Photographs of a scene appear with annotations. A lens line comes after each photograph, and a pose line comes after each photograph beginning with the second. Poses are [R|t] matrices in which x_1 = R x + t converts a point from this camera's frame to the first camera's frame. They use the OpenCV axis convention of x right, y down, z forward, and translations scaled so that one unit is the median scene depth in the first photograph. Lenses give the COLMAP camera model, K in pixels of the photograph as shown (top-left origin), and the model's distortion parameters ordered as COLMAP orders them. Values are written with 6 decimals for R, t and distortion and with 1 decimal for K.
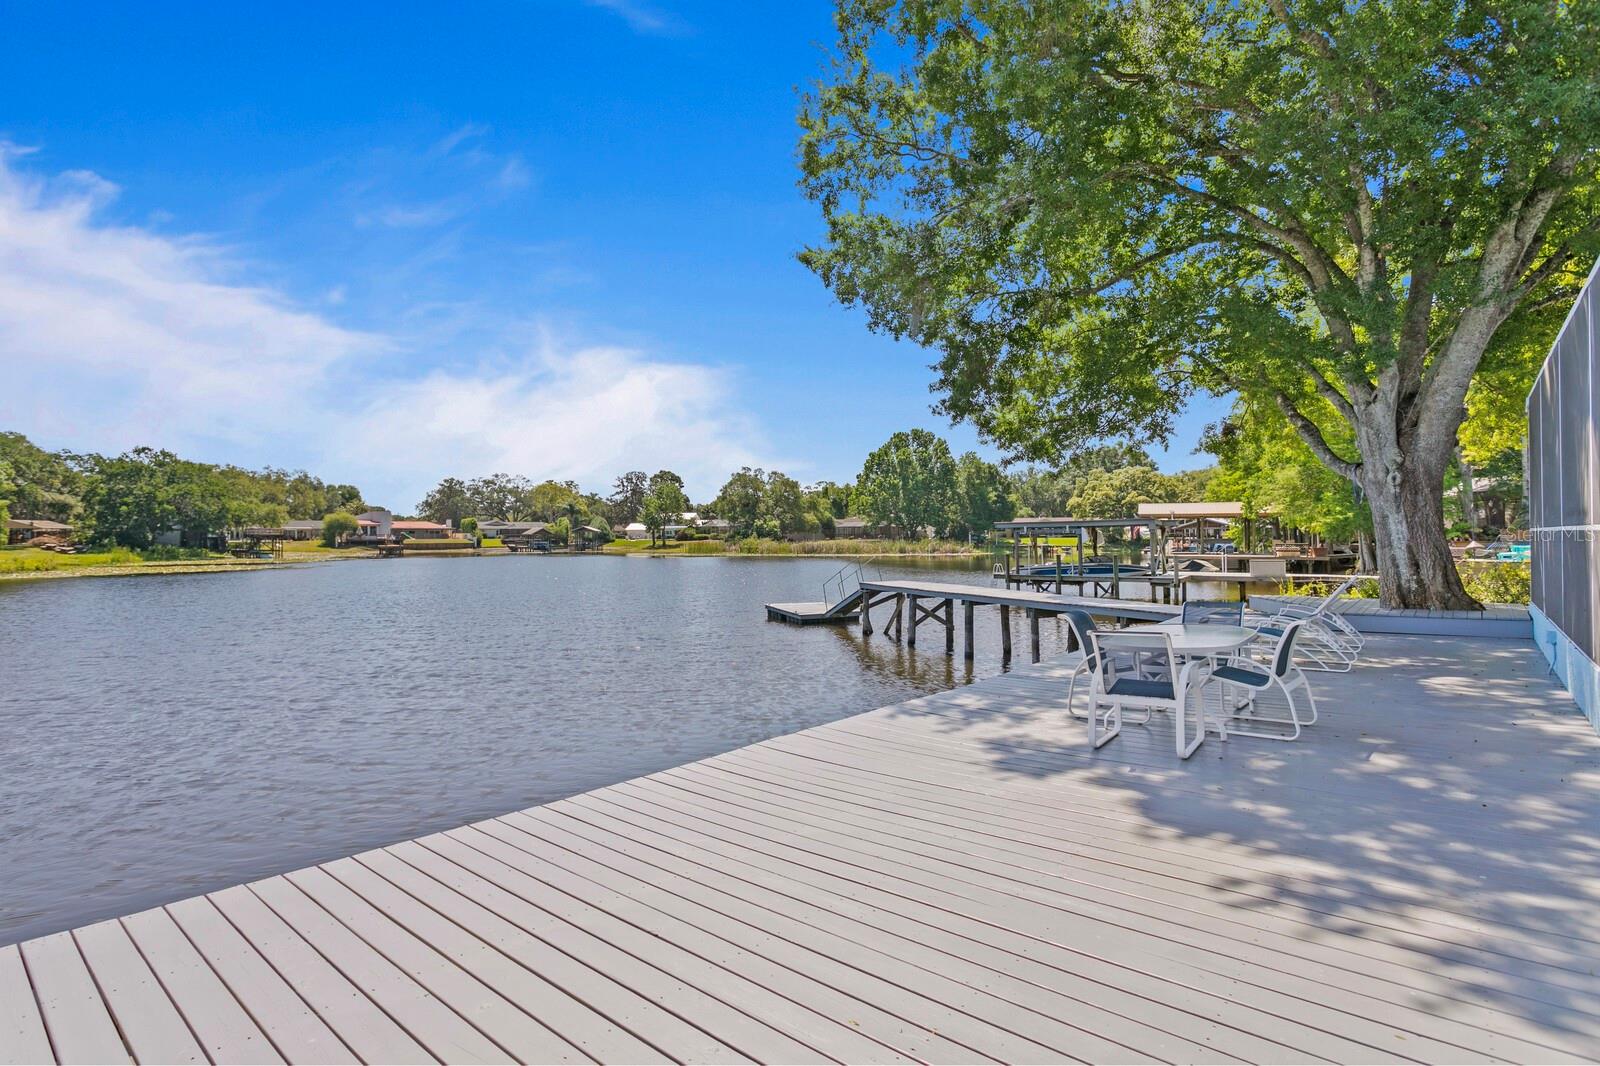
lens RADIAL K [[782.7, 0, 776.1], [0, 782.7, 535.0], [0, 0, 1]] dist [-0.011860, 0.006100]
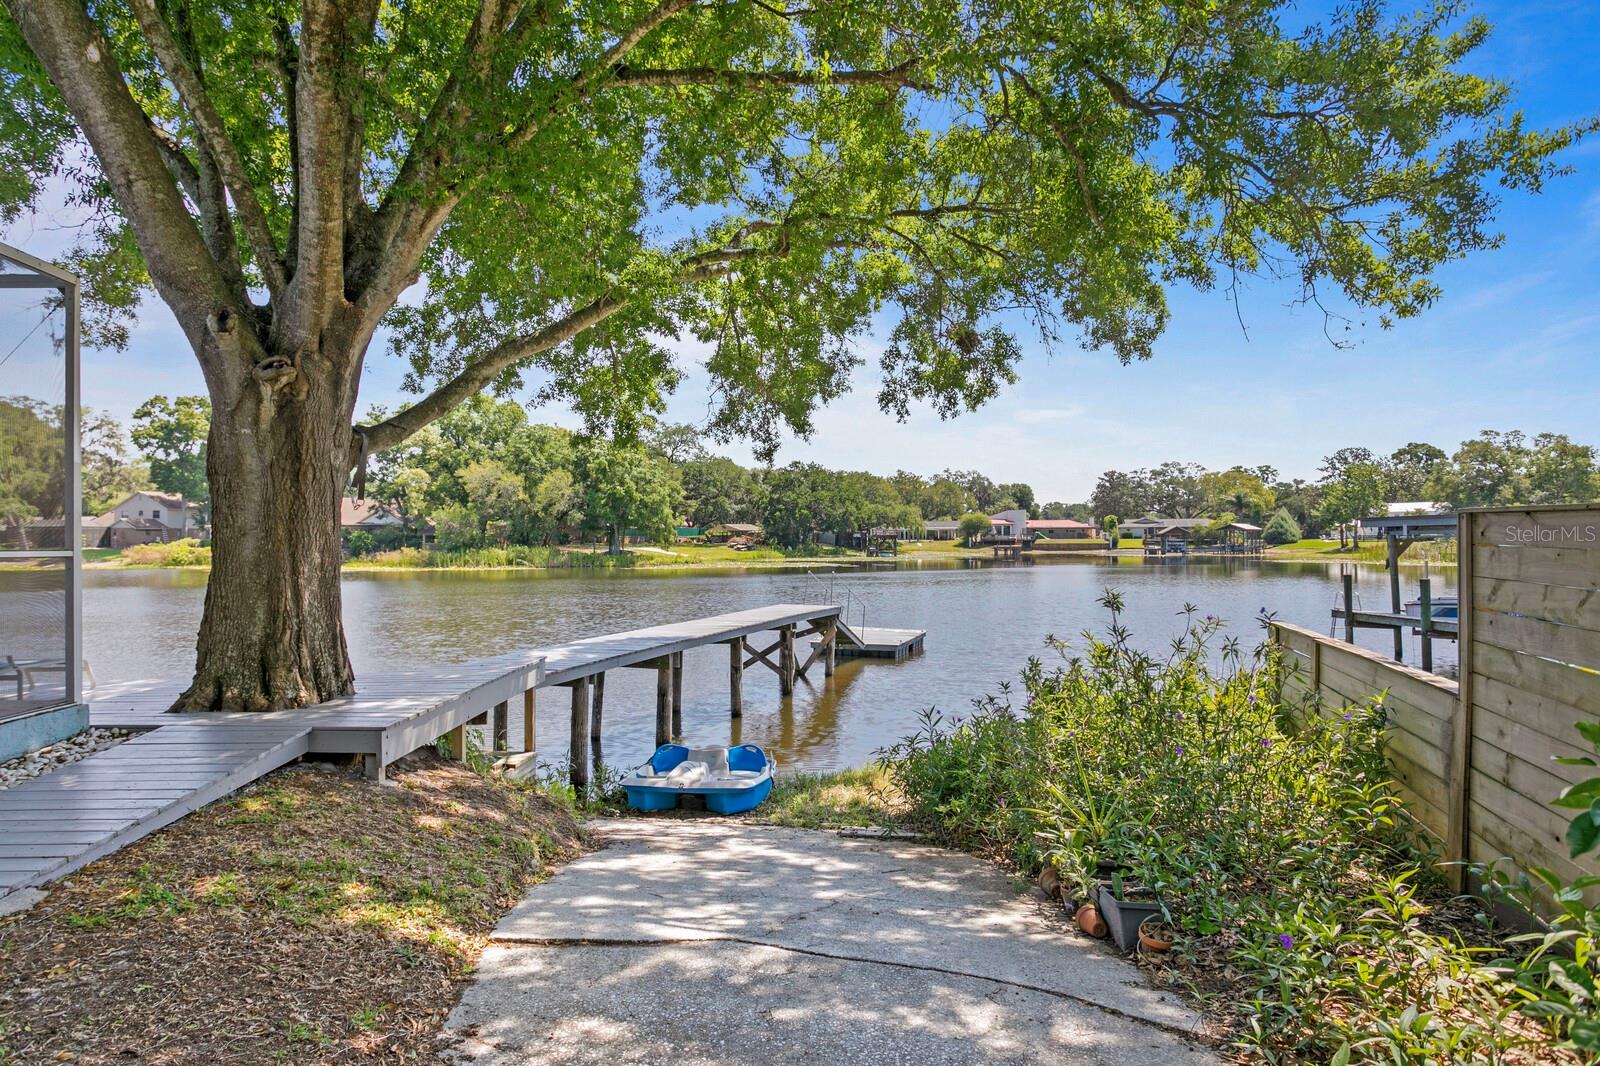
lens RADIAL K [[868.1, 0, 773.9], [0, 868.1, 542.2], [0, 0, 1]] dist [0.000506, 0.001120]
pose [[0.659145, 0.005195, -0.751998, 0.131632], [0.002675, 0.999954, 0.009253, -0.001828], [0.752011, -0.008110, 0.659101, 0.079870]]
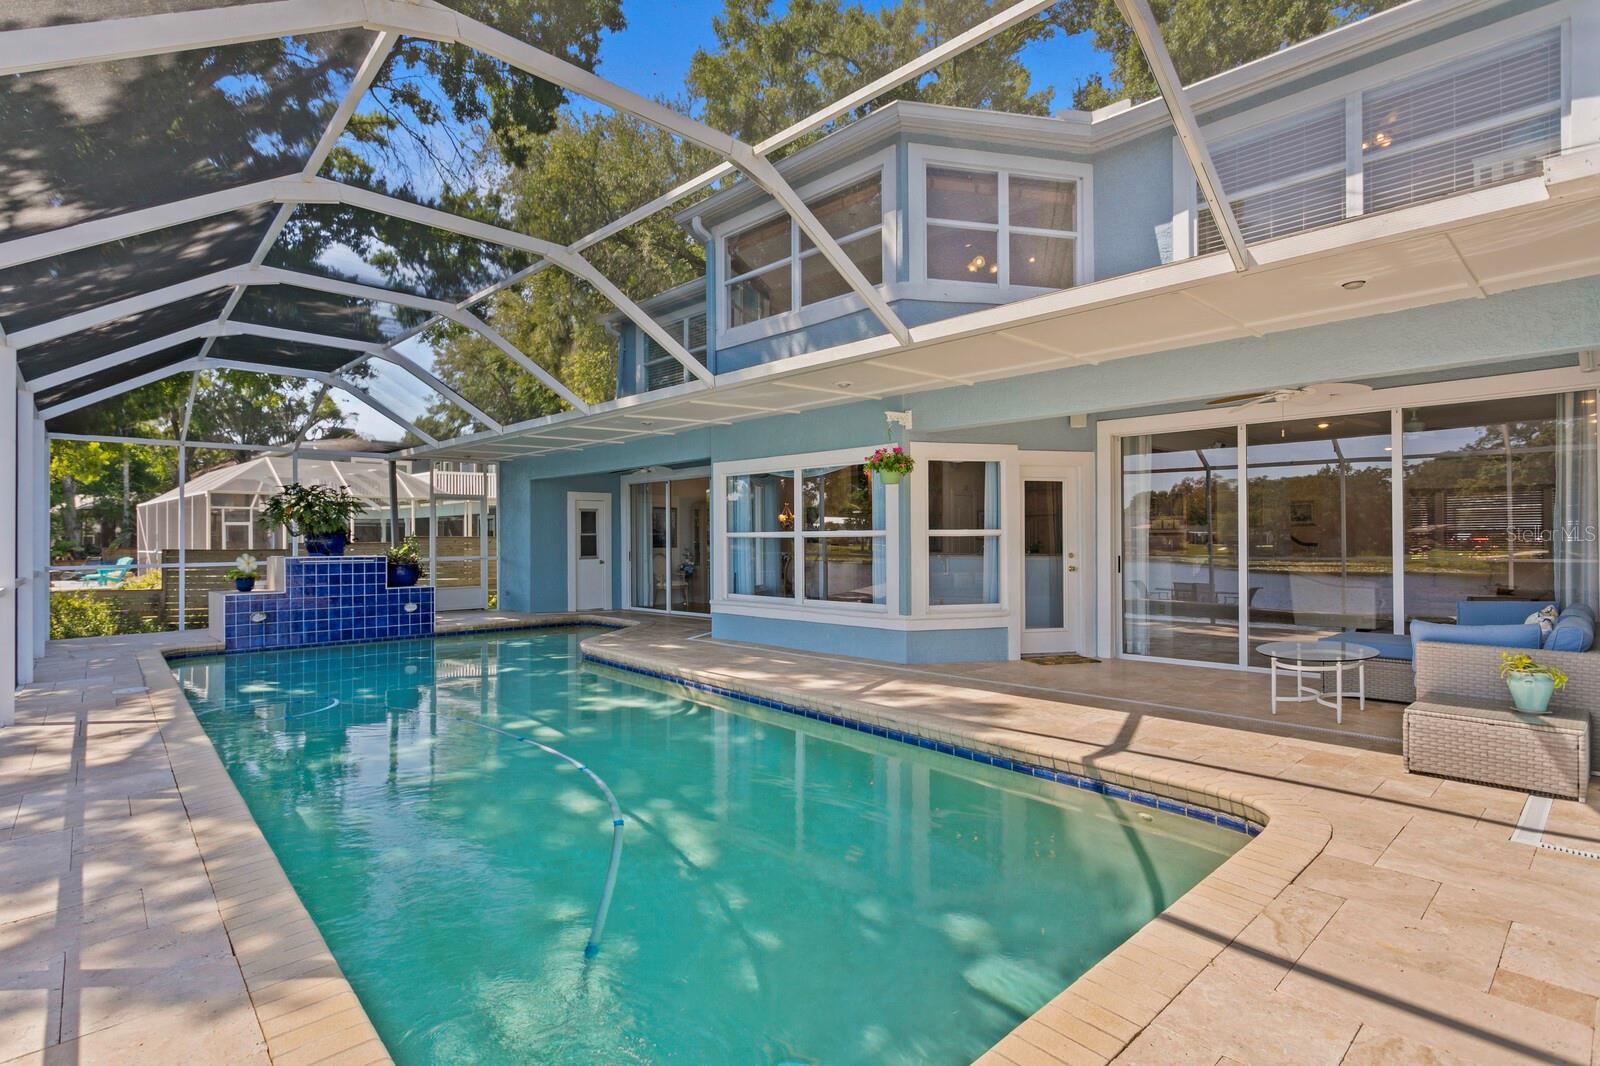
lens RADIAL K [[809.3, 0, 786.0], [0, 809.3, 531.0], [0, 0, 1]] dist [0.002137, 0.001038]
pose [[0.143399, 0.017842, 0.989504, 0.008084], [0.000880, 0.999835, -0.018156, -0.002795], [-0.989665, 0.003475, 0.143360, -0.005790]]
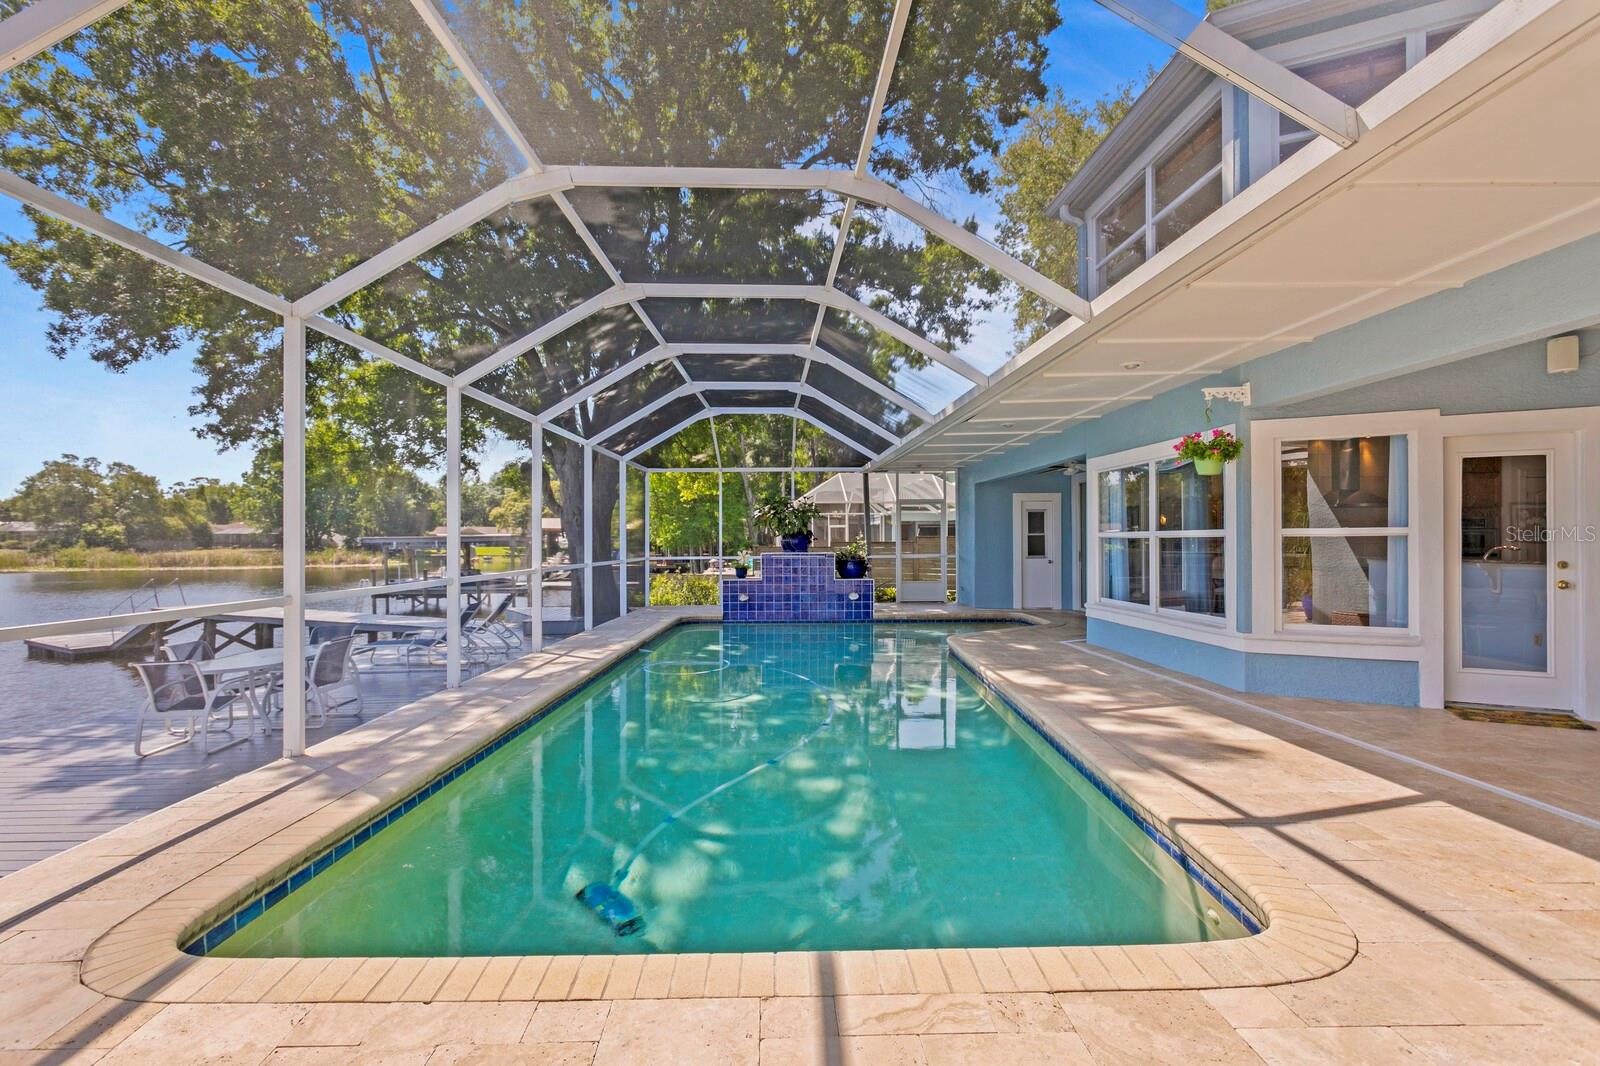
lens RADIAL K [[782.7, 0, 776.1], [0, 782.7, 535.0], [0, 0, 1]] dist [-0.011860, 0.006100]
pose [[0.774218, 0.009403, 0.632849, 0.017309], [-0.003596, 0.999939, -0.010457, -0.002996], [-0.632908, 0.005821, 0.774205, -0.025576]]
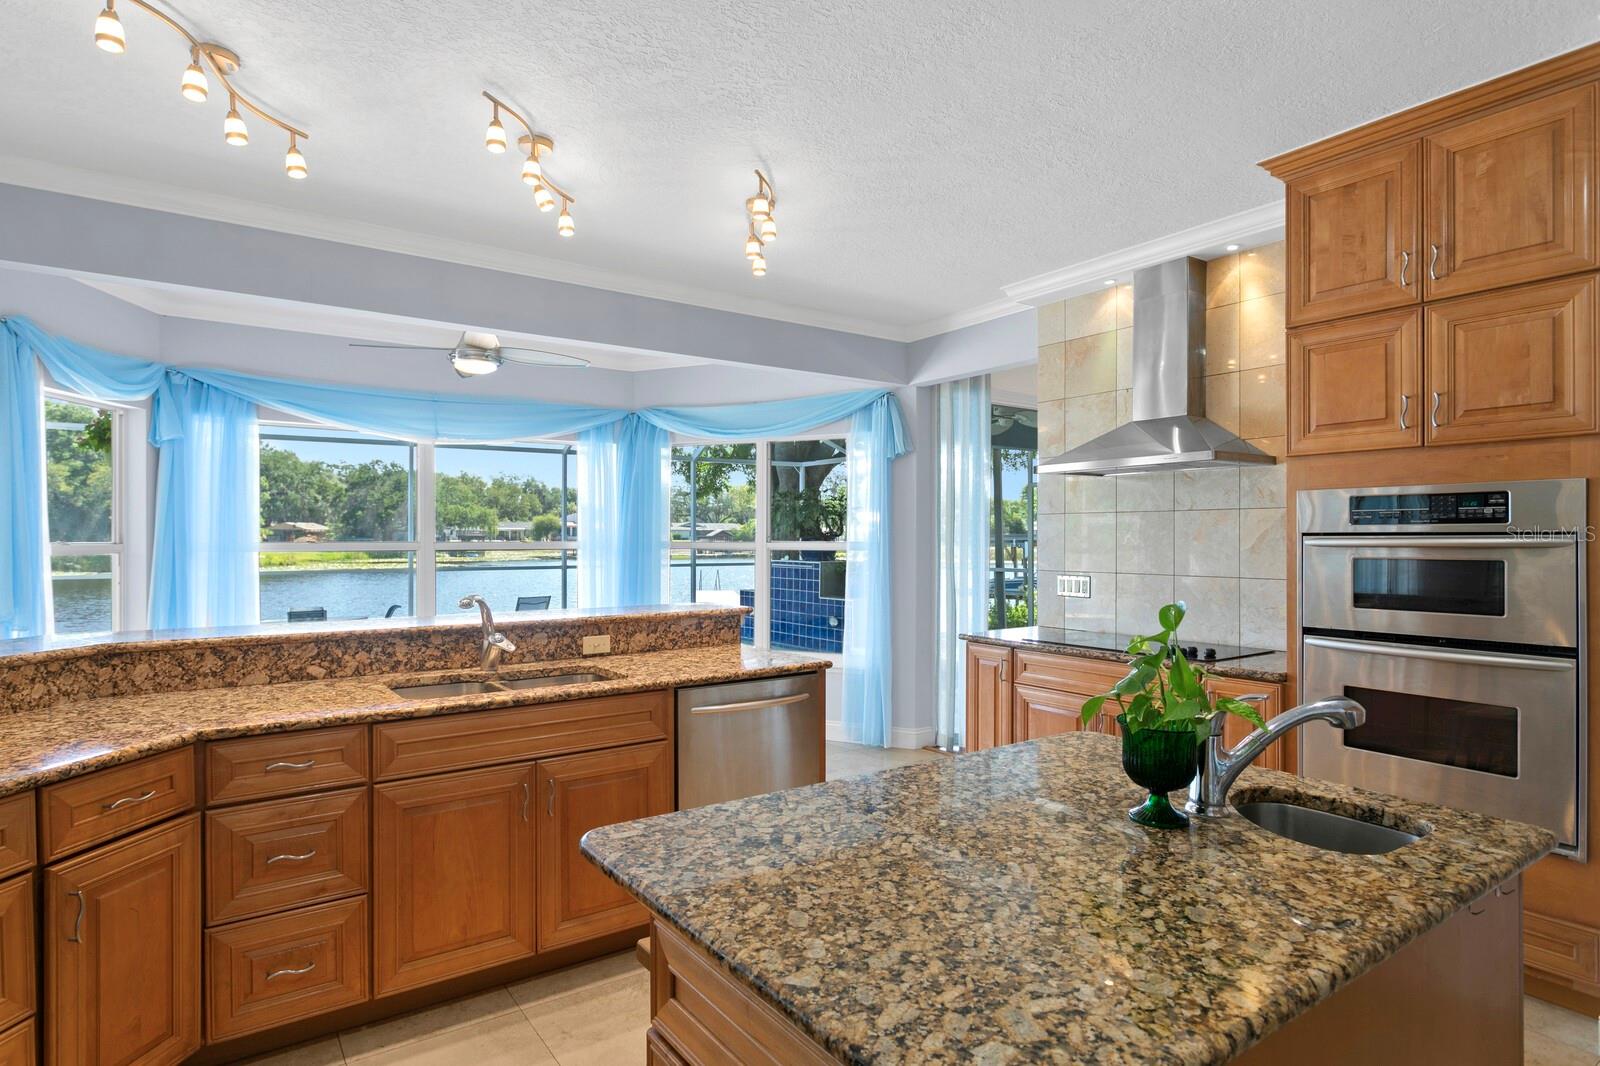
lens RADIAL K [[859.7, 0, 773.3], [0, 859.7, 538.6], [0, 0, 1]] dist [0.003215, 0.001399]
pose [[0.953178, 0.007693, -0.302313, 0.111283], [-0.006499, 0.999967, 0.004957, -0.004573], [0.302341, -0.002760, 0.953196, -0.034723]]
